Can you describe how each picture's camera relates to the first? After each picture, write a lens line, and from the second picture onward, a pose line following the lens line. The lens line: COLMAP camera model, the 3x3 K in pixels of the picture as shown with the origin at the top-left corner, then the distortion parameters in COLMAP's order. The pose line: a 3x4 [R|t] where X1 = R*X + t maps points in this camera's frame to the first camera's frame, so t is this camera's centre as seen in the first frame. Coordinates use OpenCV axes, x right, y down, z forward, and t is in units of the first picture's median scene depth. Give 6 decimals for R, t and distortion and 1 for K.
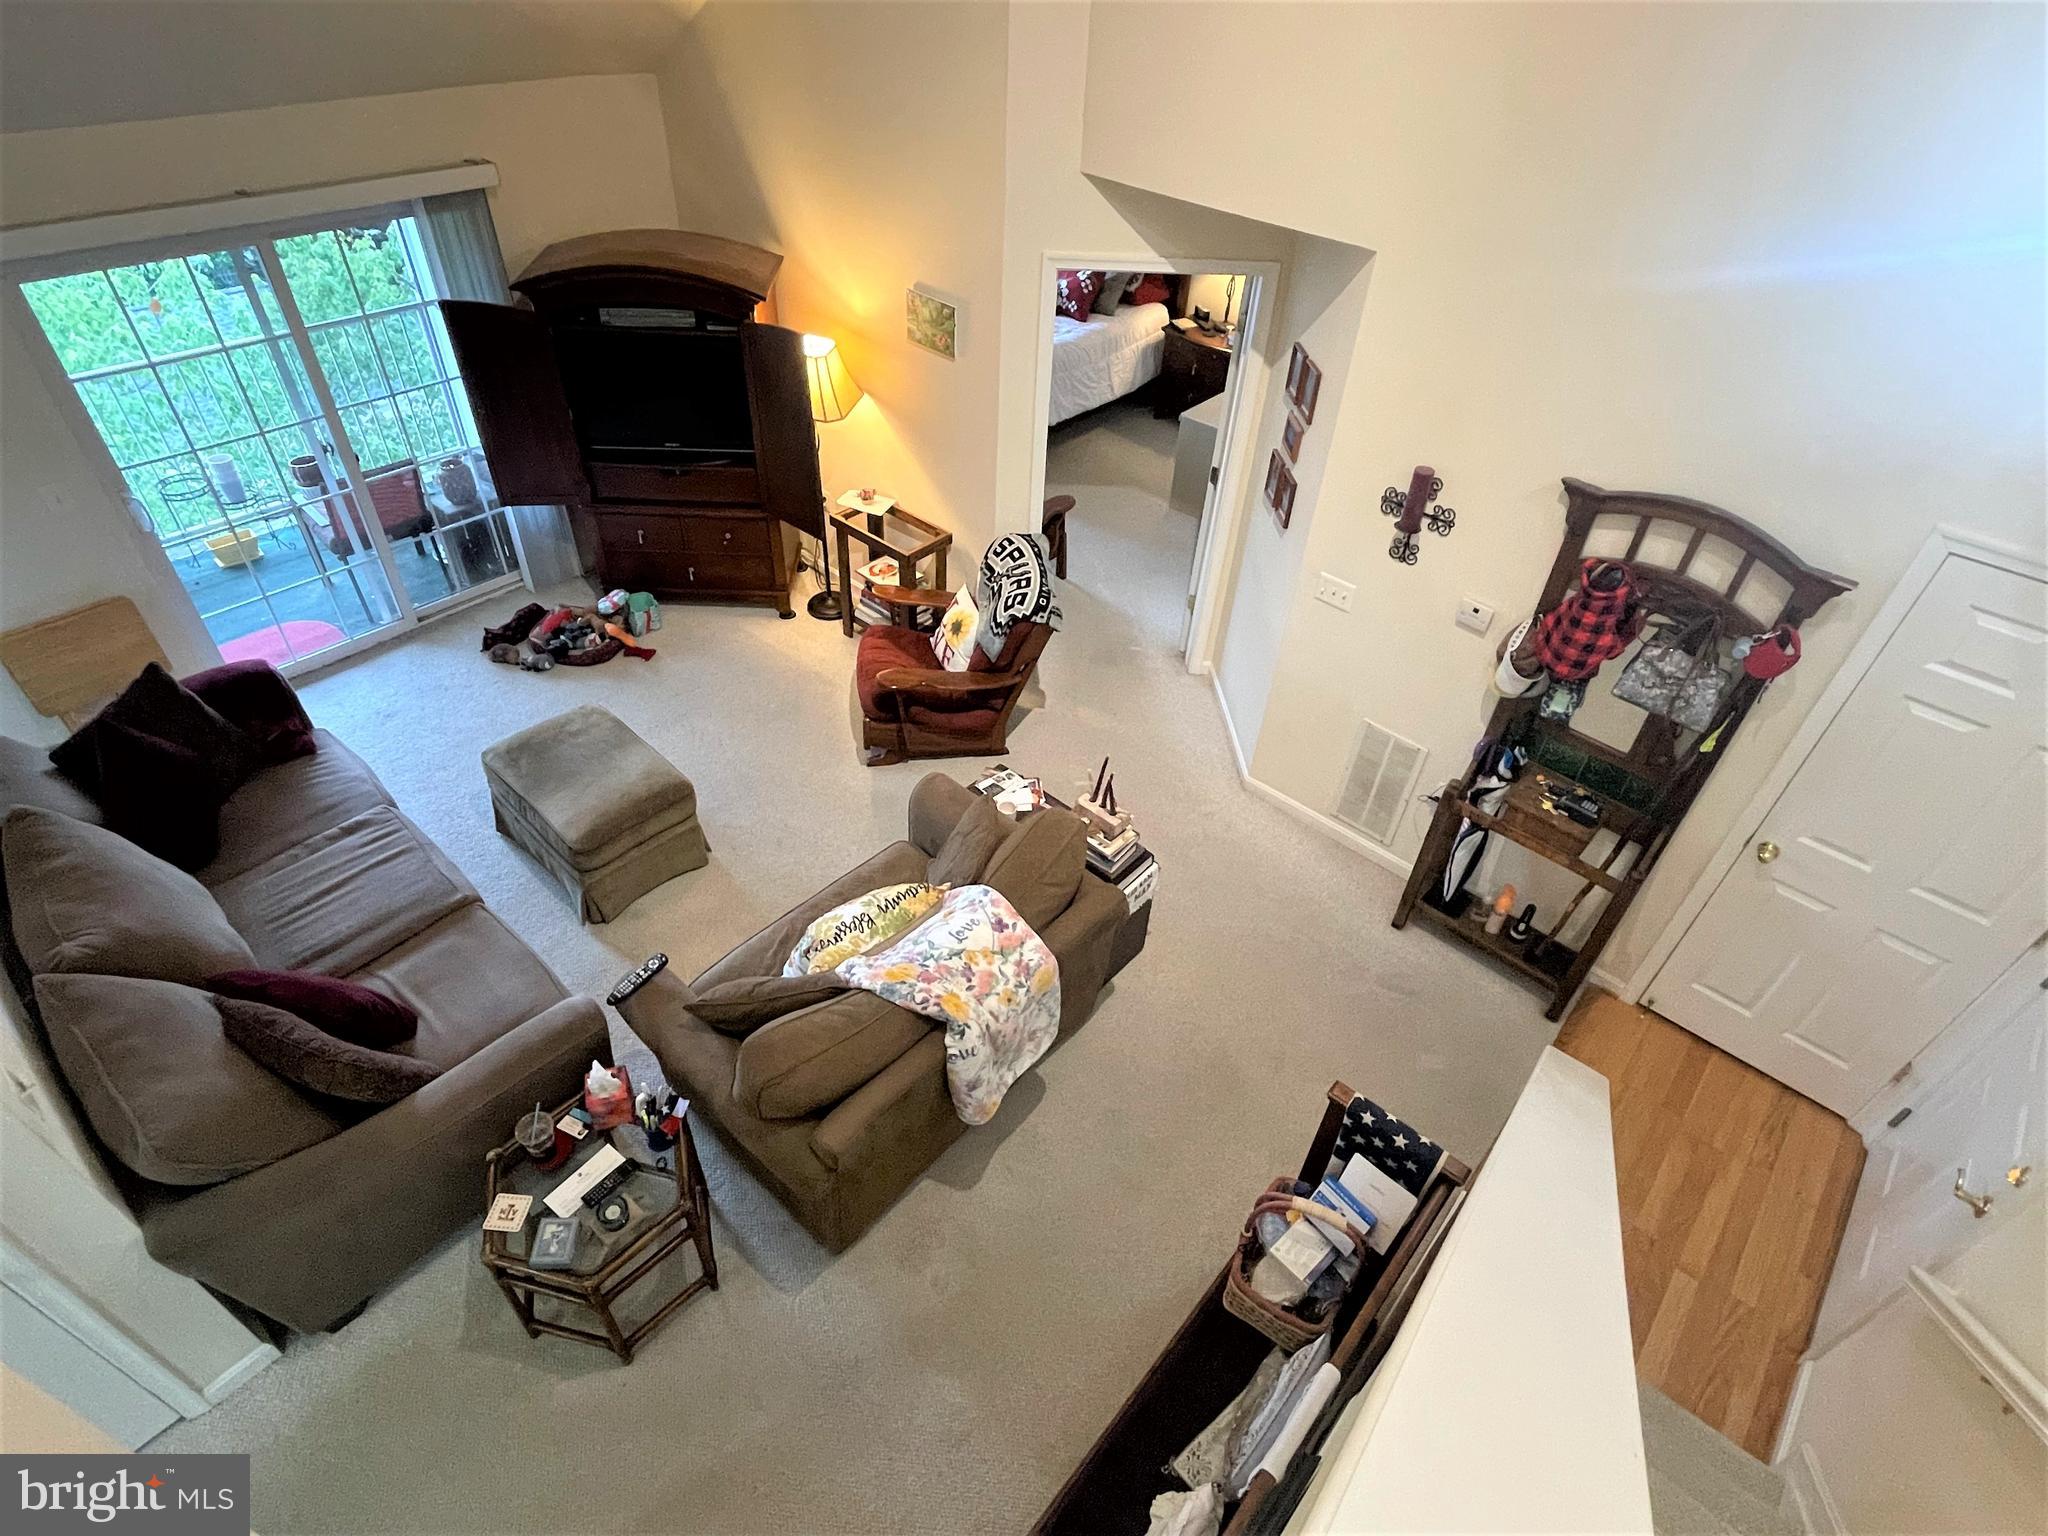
lens RADIAL K [[1068.0, 0, 1028.2], [0, 1068.0, 765.0], [0, 0, 1]] dist [-0.011713, -0.002746]
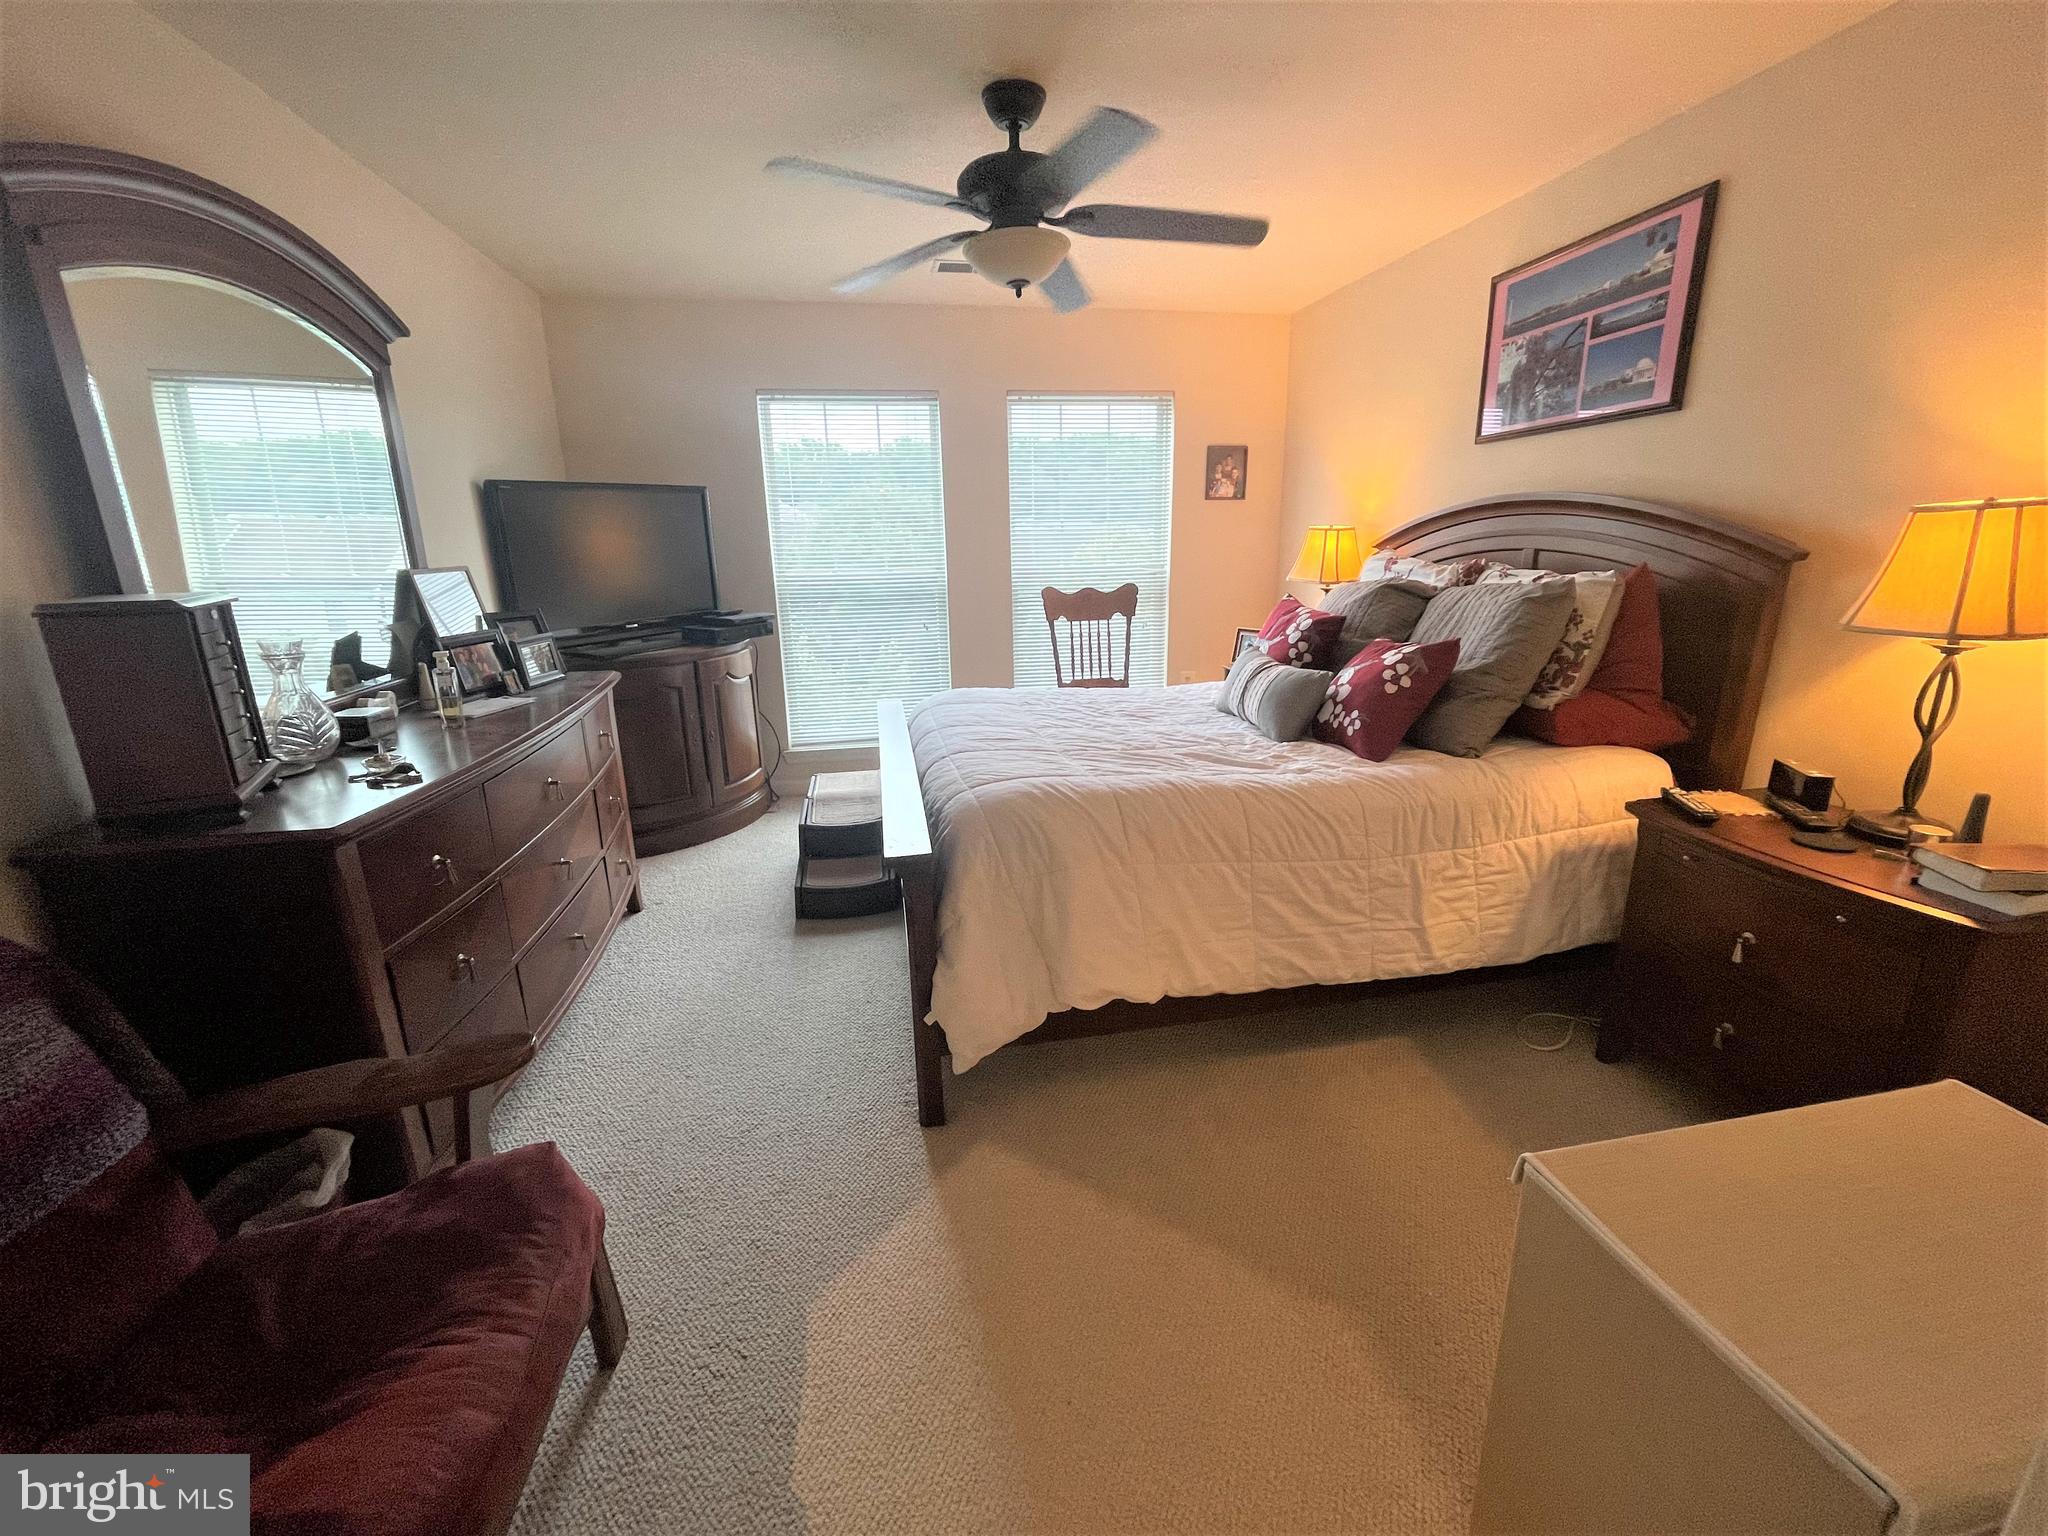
lens RADIAL K [[829.7, 0, 1025.4], [0, 829.7, 771.1], [0, 0, 1]] dist [-0.006022, 0.001448]
pose [[0.778778, 0.105788, -0.618316, 0.244277], [-0.371937, 0.871600, -0.319338, -0.476927], [0.505142, 0.478668, 0.718129, 1.276920]]
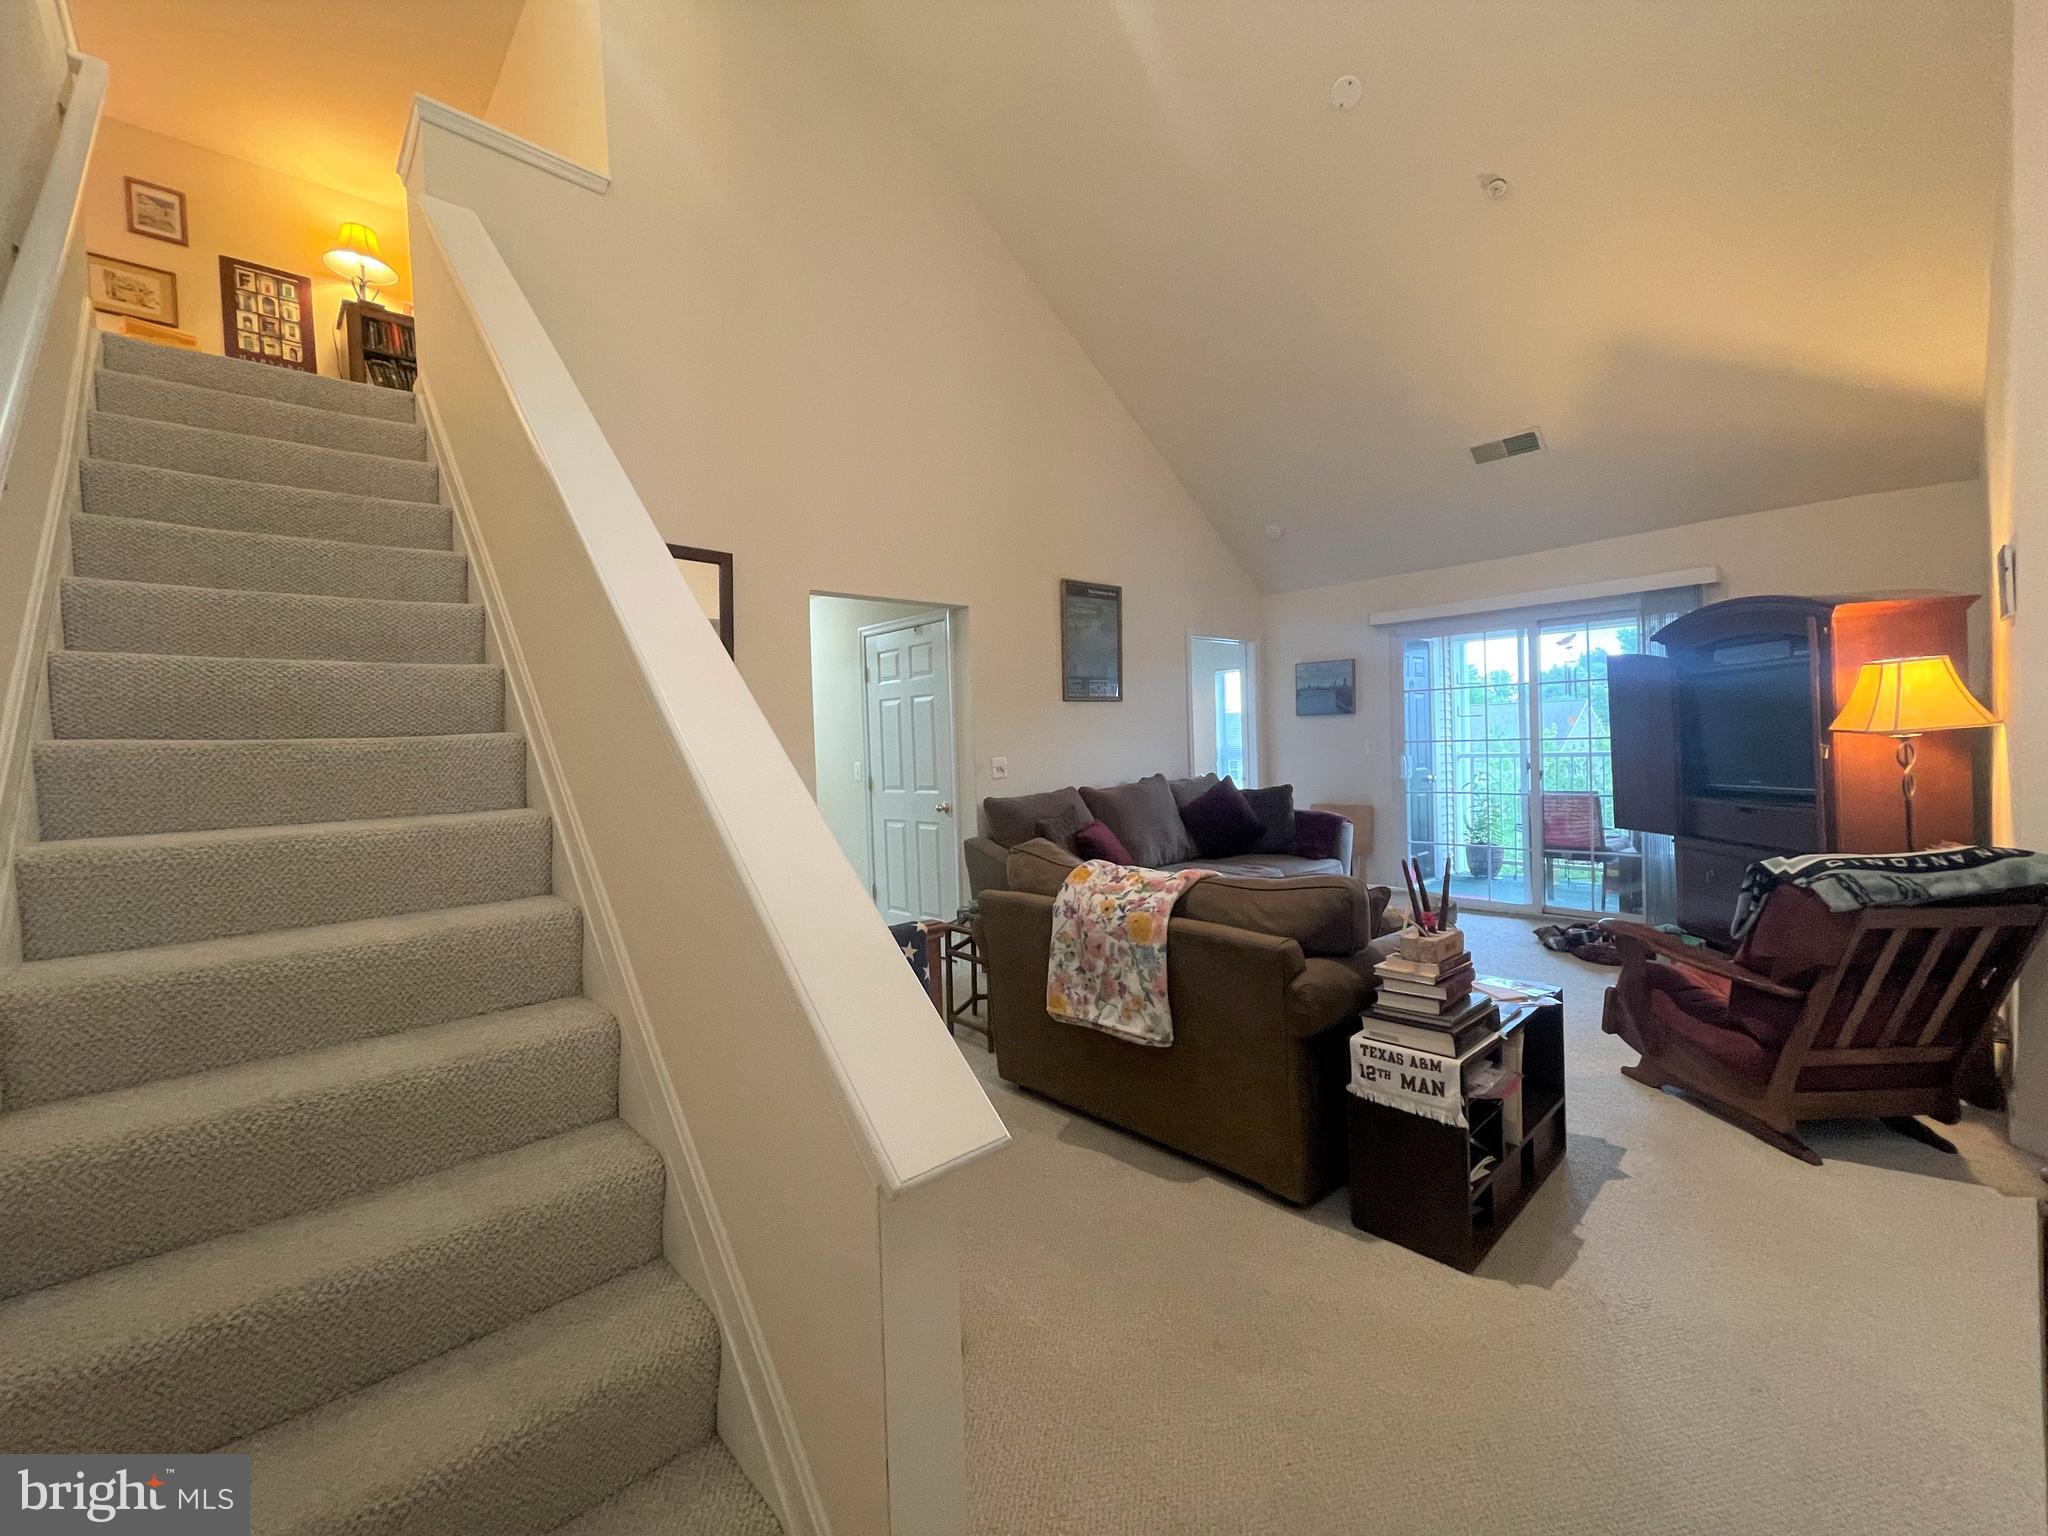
lens RADIAL K [[829.7, 0, 1019.9], [0, 829.7, 763.2], [0, 0, 1]] dist [-0.006022, 0.001448]
pose [[-0.111898, -0.030639, -0.993247, 0.589776], [-0.622468, 0.781290, 0.046026, 0.089005], [0.774604, 0.623415, -0.106497, 0.675083]]
